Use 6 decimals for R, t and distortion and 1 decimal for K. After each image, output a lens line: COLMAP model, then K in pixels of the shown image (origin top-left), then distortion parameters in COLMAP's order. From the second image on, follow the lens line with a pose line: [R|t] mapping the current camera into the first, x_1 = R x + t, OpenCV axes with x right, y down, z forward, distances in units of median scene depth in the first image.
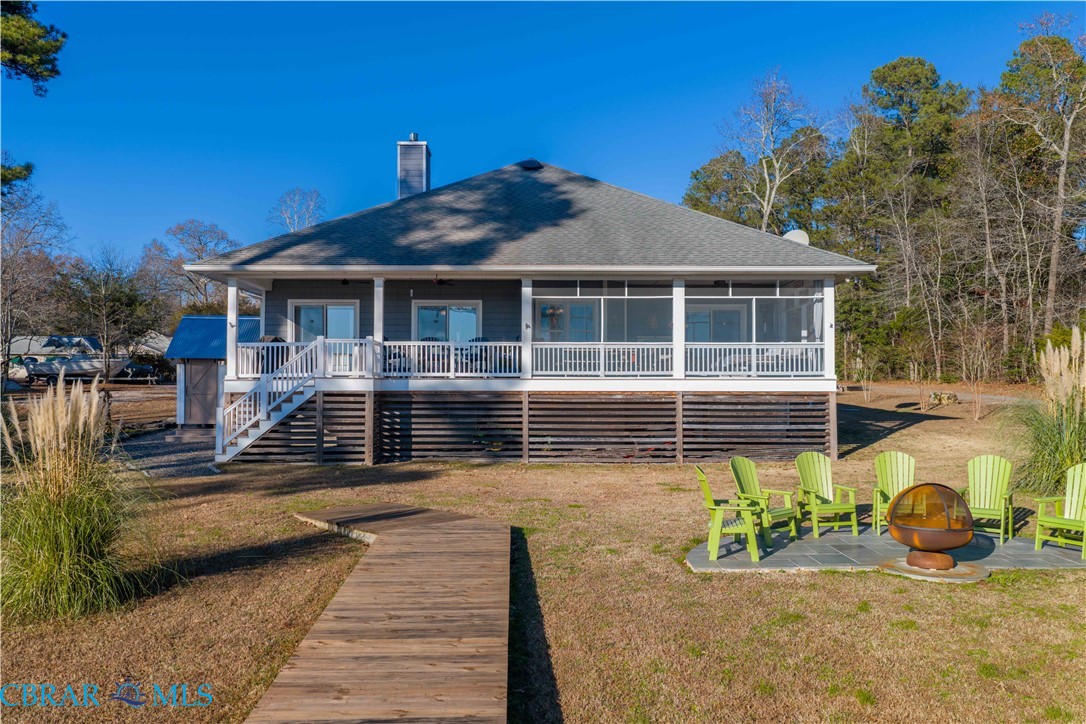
lens RADIAL K [[886.8, 0, 543.0], [0, 886.8, 362.0], [0, 0, 1]] dist [-0.009681, -0.003970]
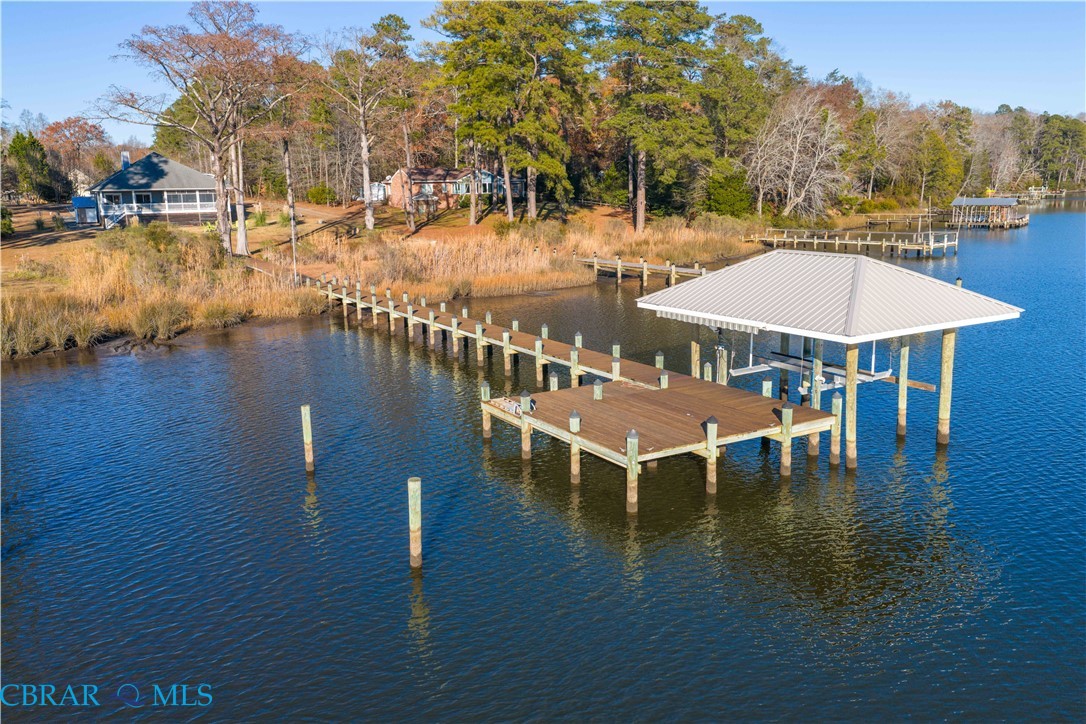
lens RADIAL K [[886.8, 0, 543.0], [0, 886.8, 362.0], [0, 0, 1]] dist [-0.009681, -0.003970]
pose [[0.869085, -0.109640, 0.482360, -0.680942], [0.064149, 0.991874, 0.109872, 0.452989], [-0.490486, -0.064545, 0.869055, -4.464596]]
